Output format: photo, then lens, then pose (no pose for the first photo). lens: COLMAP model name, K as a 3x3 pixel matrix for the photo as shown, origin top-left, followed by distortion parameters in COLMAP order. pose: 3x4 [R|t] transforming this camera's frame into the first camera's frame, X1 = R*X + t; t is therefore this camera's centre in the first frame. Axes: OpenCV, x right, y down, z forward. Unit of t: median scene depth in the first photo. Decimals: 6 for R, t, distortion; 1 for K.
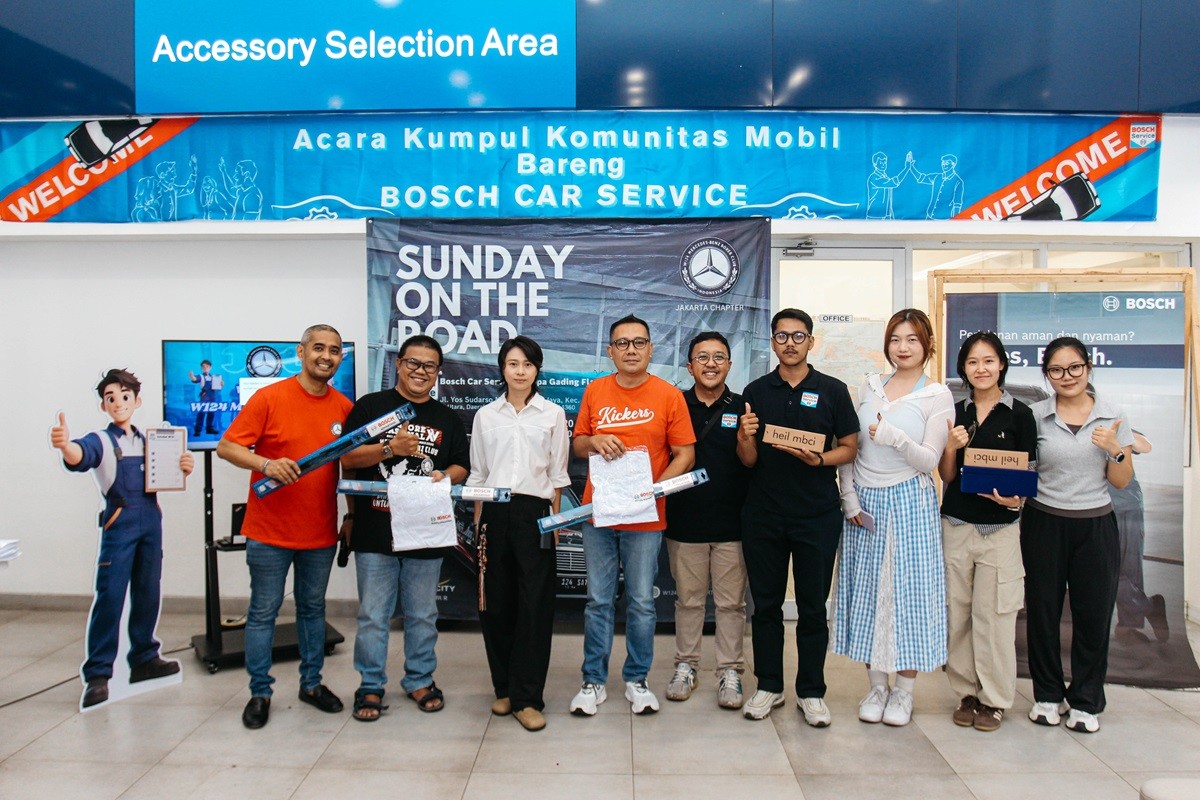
lens RADIAL K [[978.0, 0, 600.4], [0, 978.0, 389.6], [0, 0, 1]] dist [-0.080778, 0.047033]
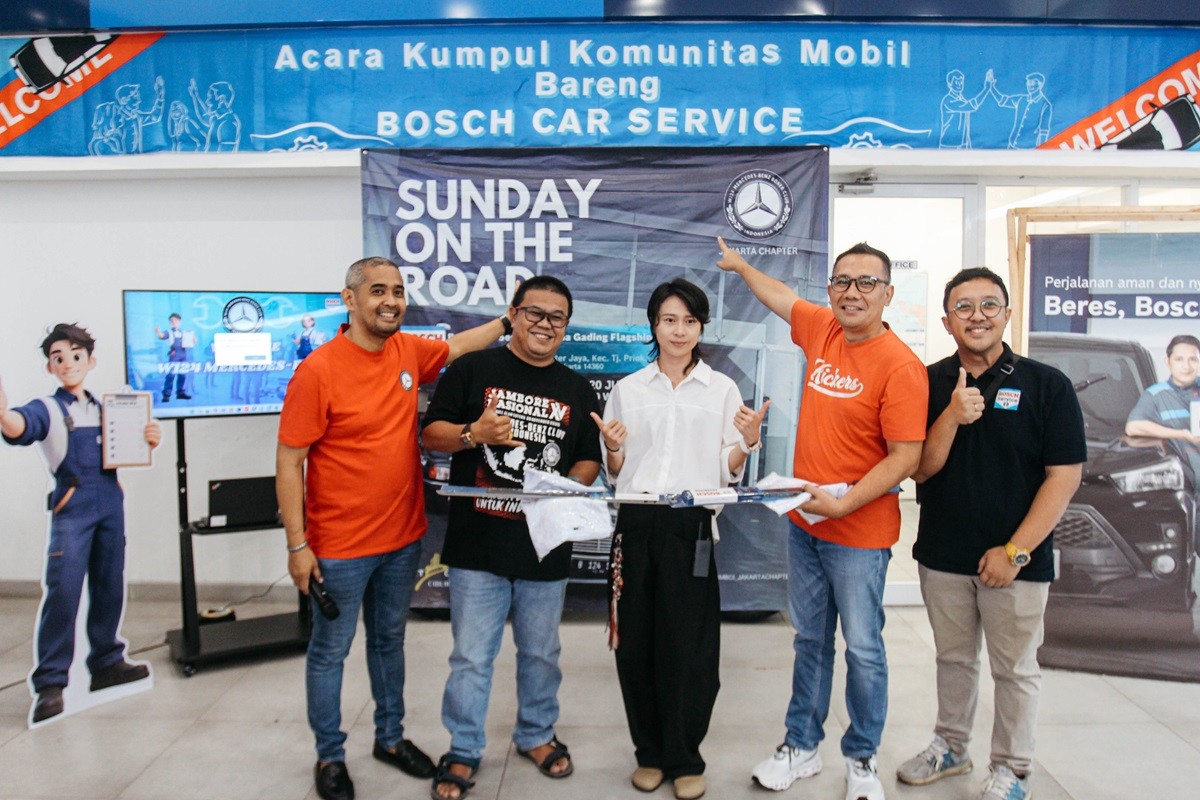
lens RADIAL K [[978.0, 0, 600.9], [0, 978.0, 391.7], [0, 0, 1]] dist [-0.080778, 0.047033]
pose [[0.999993, -0.003632, -0.000293, -0.028147], [0.003641, 0.999151, 0.041029, 0.004726], [0.000144, -0.041030, 0.999158, 0.131330]]
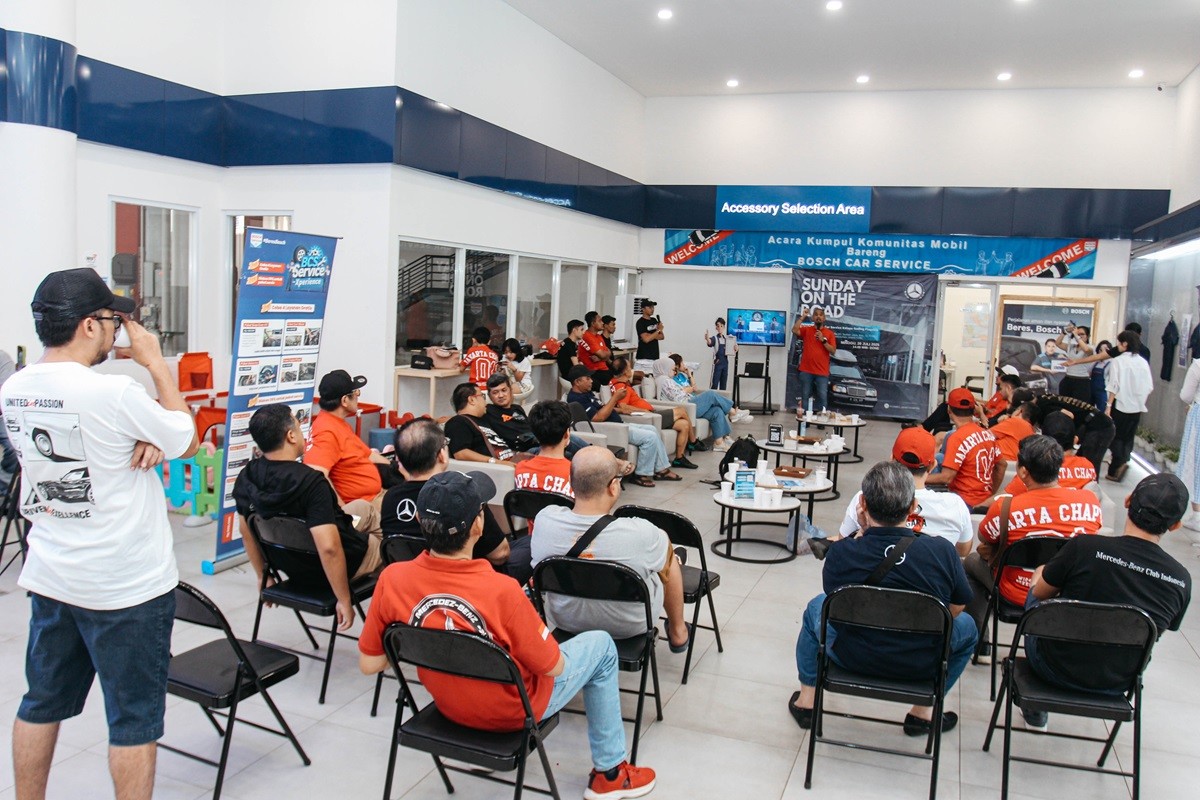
lens RADIAL K [[978.0, 0, 603.3], [0, 978.0, 392.9], [0, 0, 1]] dist [-0.080778, 0.047033]
pose [[0.944470, 0.072079, -0.320594, 0.181602], [-0.052456, 0.996206, 0.069441, 0.020529], [0.324383, -0.048767, 0.944668, -1.929535]]
